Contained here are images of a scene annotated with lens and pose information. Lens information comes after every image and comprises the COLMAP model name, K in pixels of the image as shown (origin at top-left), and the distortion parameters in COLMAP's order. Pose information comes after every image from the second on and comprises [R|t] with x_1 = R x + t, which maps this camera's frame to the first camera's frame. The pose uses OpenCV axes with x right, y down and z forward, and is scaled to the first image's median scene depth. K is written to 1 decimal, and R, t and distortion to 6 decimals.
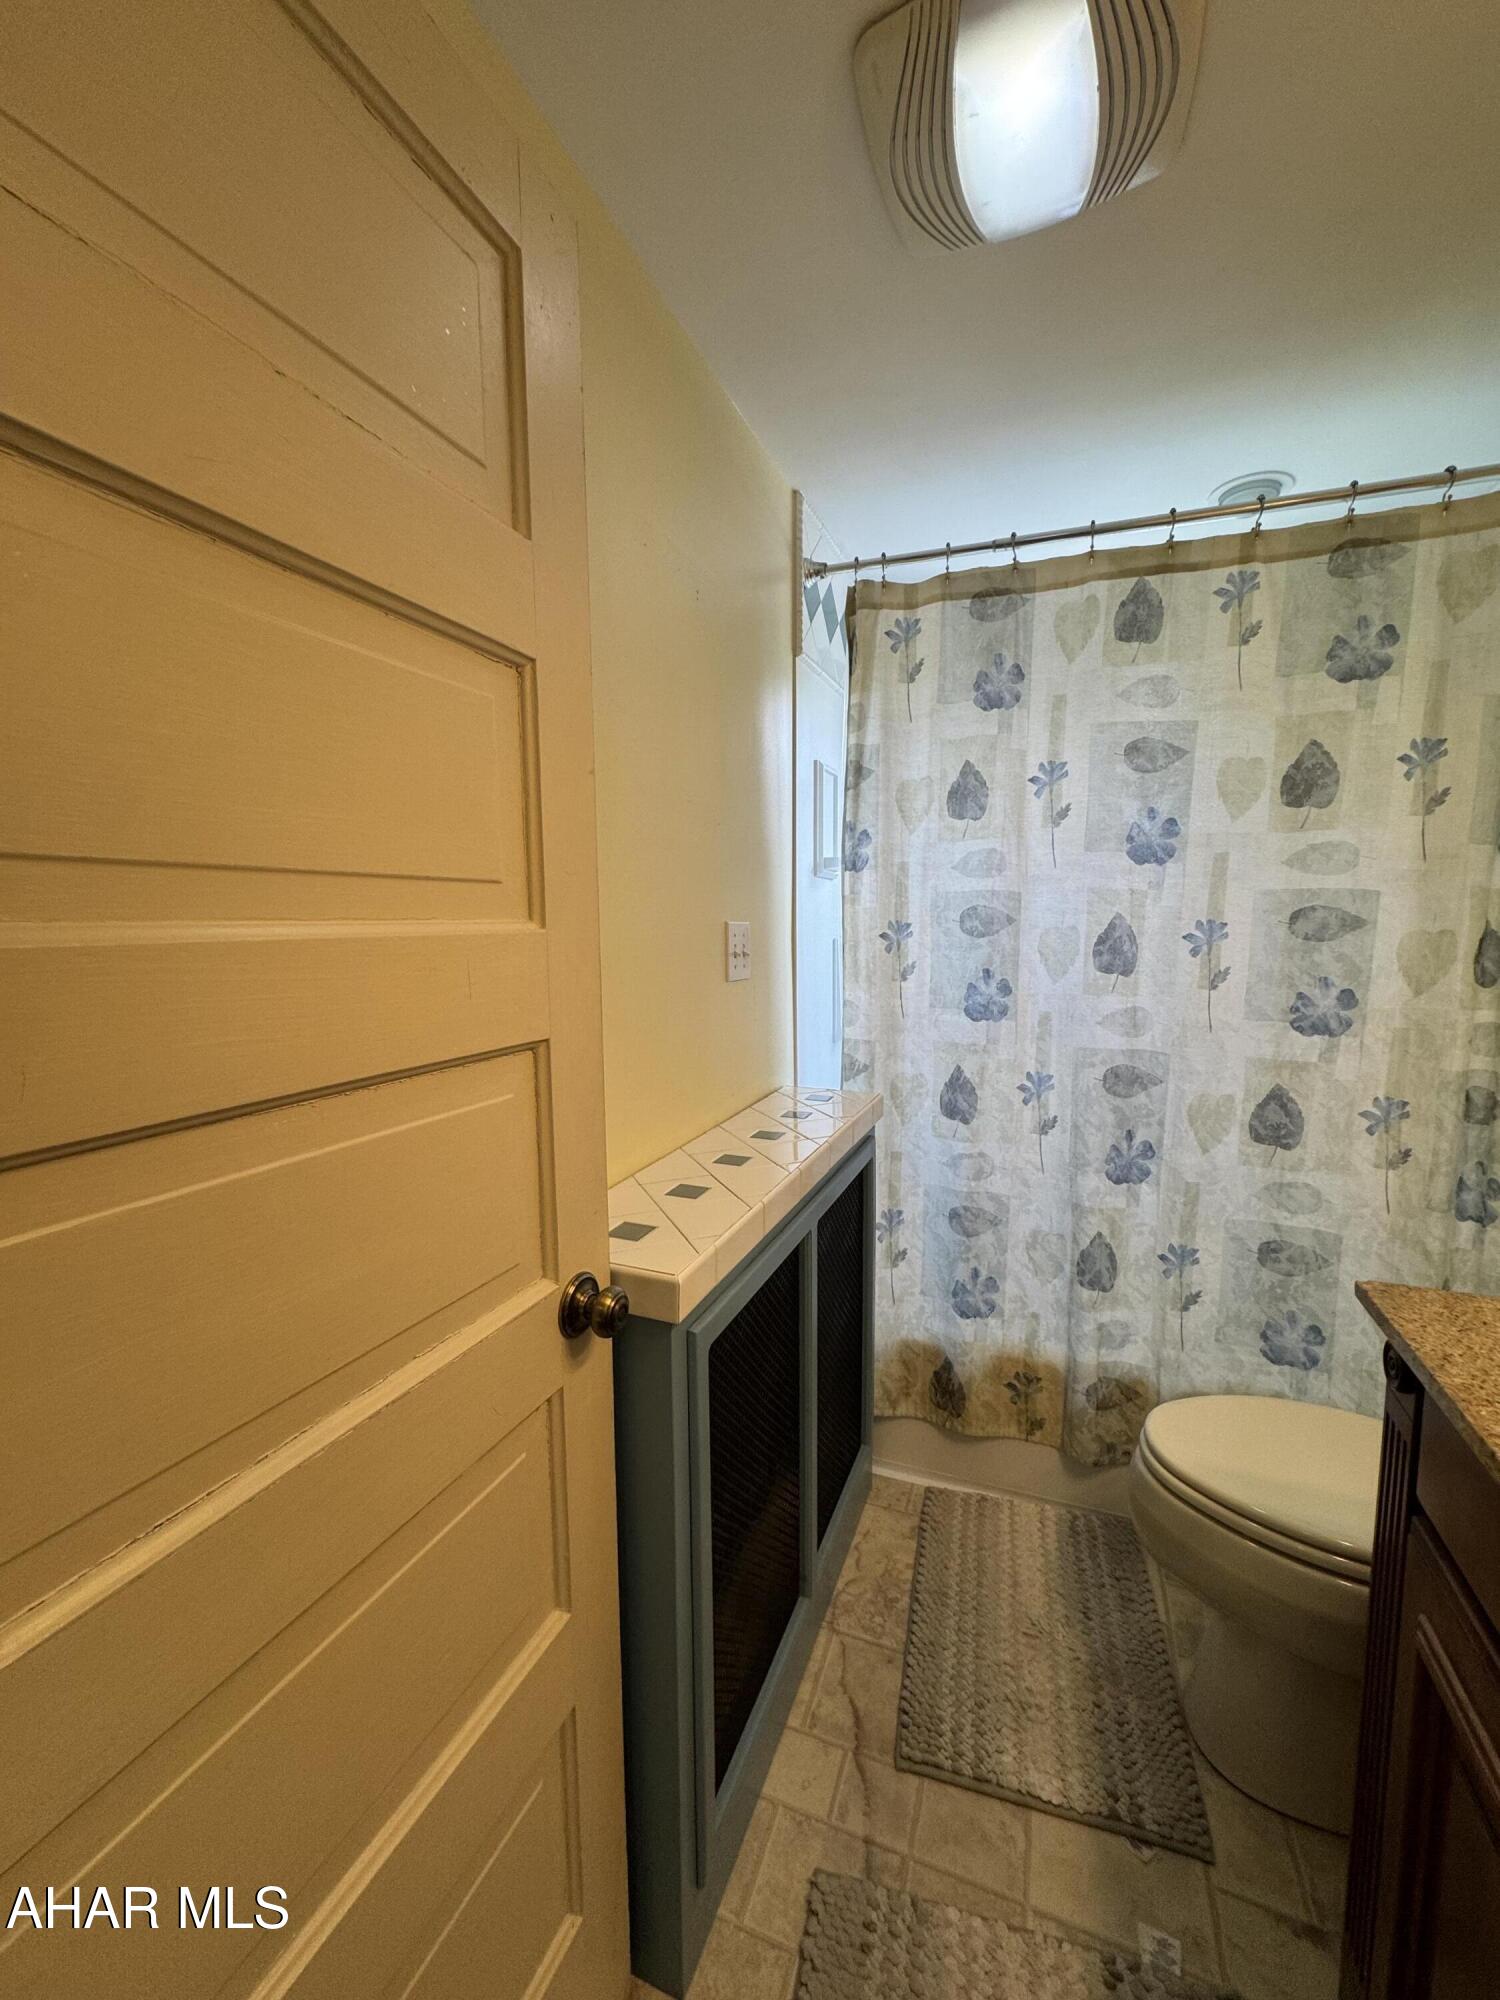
lens RADIAL K [[800.2, 0, 750.0], [0, 800.2, 1000.0], [0, 0, 1]] dist [-0.002234, -0.000030]
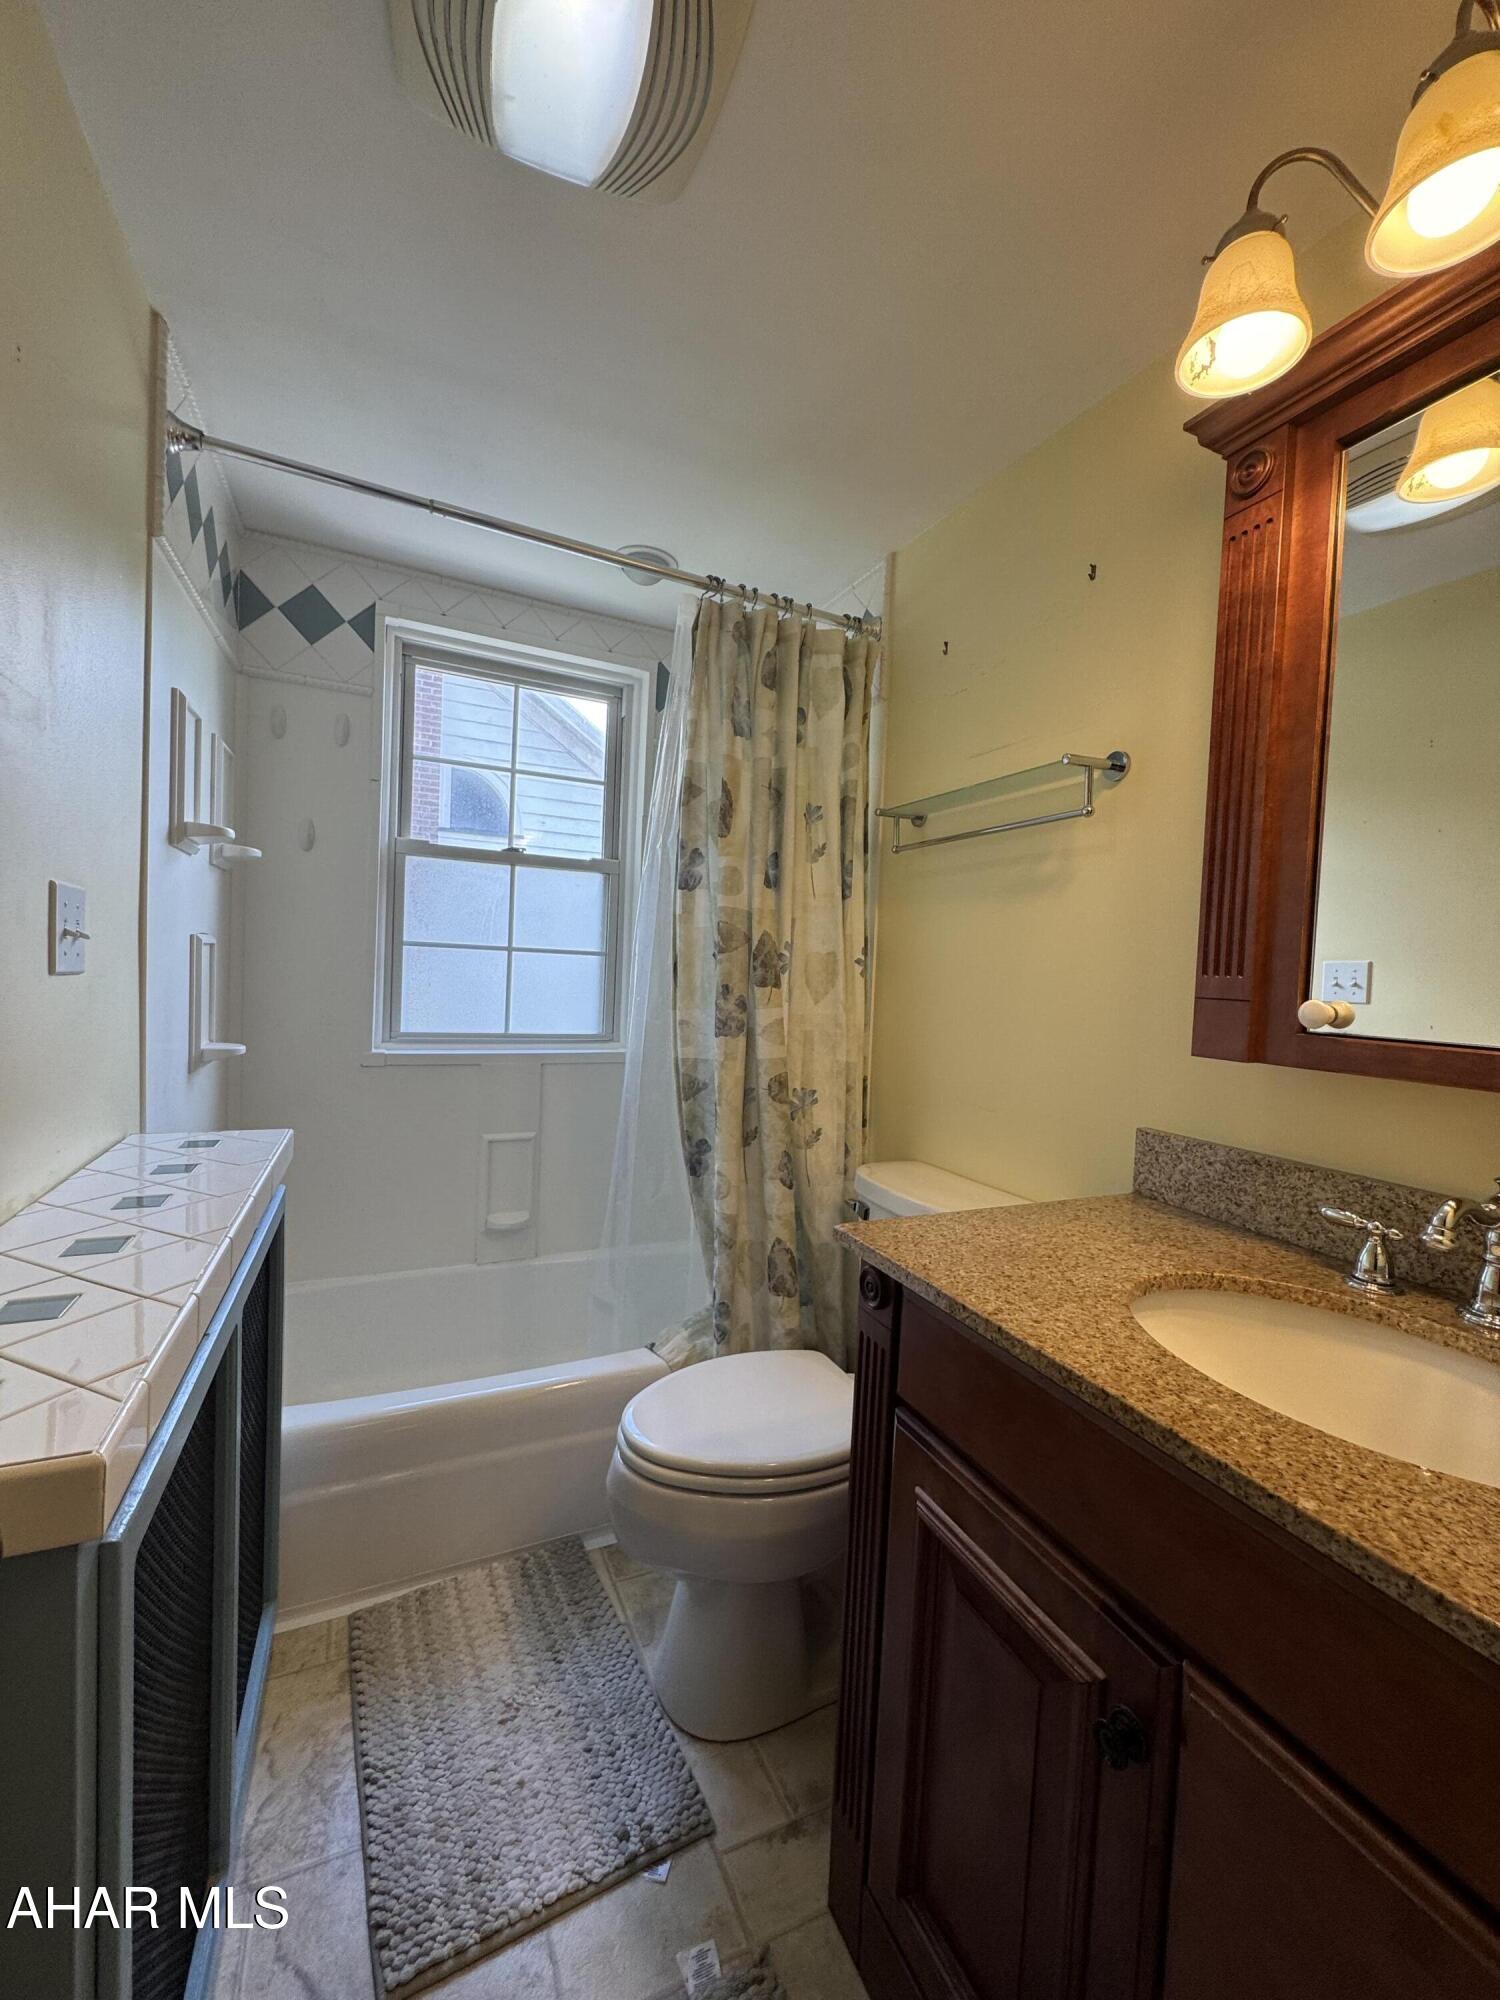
lens RADIAL K [[800.2, 0, 750.0], [0, 800.2, 1000.0], [0, 0, 1]] dist [-0.002234, -0.000030]
pose [[0.692351, 0.008304, 0.721513, -0.099061], [0.024303, 0.999098, -0.034819, 0.032290], [-0.721152, 0.041641, 0.691525, 0.146632]]
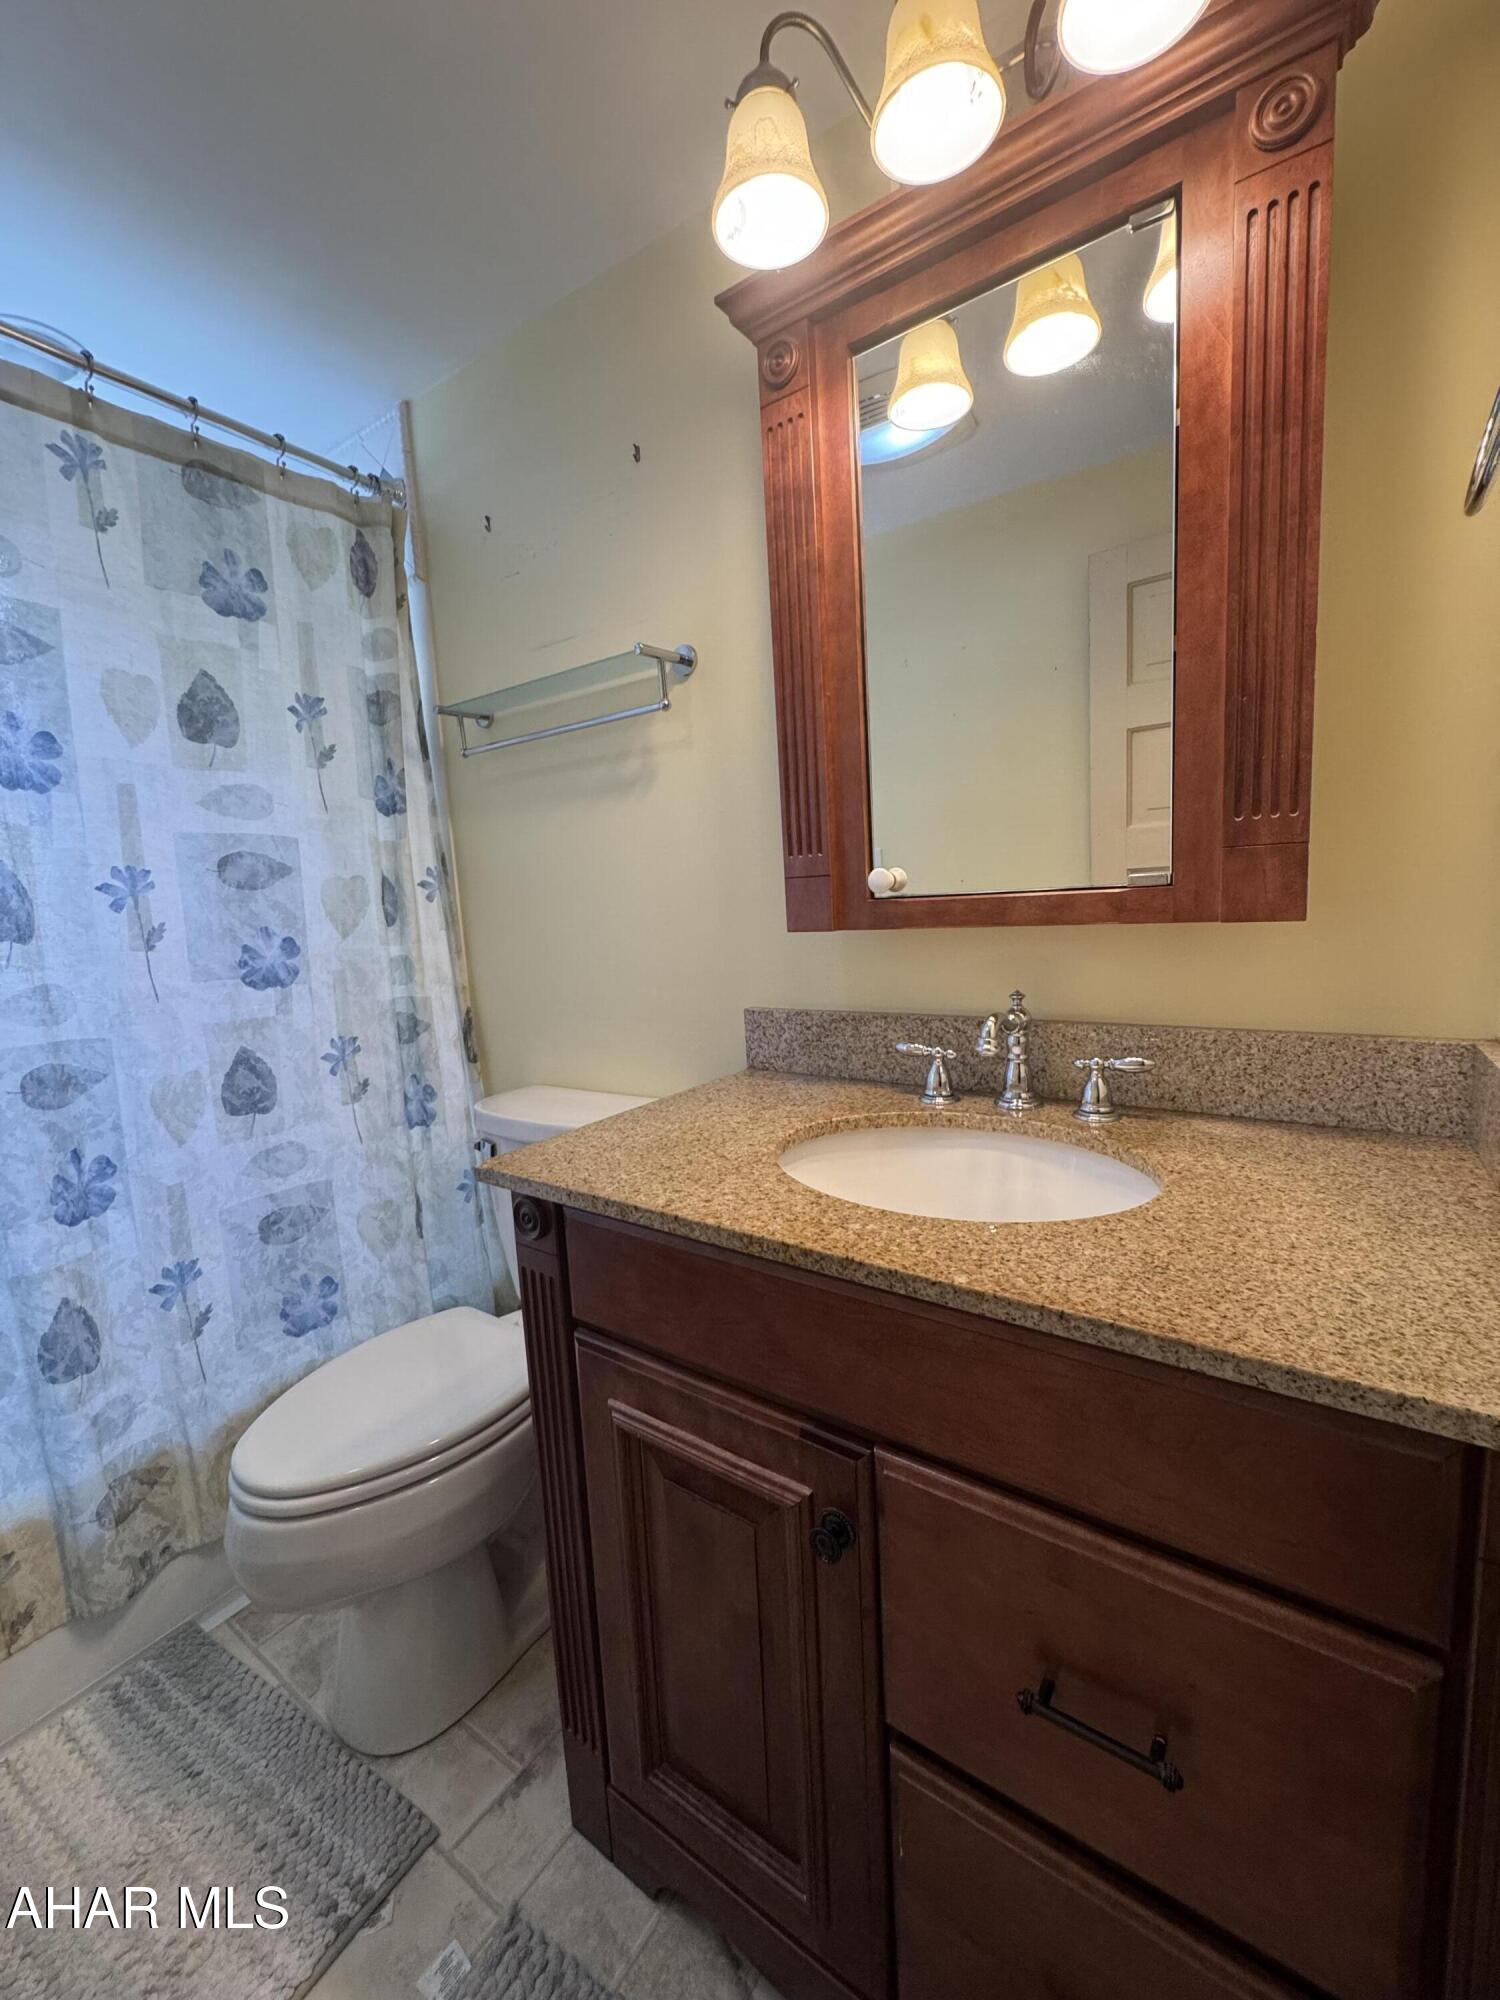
lens RADIAL K [[800.2, 0, 750.0], [0, 800.2, 1000.0], [0, 0, 1]] dist [-0.002234, -0.000030]
pose [[0.238266, -0.133677, 0.961956, -0.077763], [0.149125, 0.983772, 0.099772, 0.047866], [-0.959683, 0.119679, 0.254334, 0.200434]]
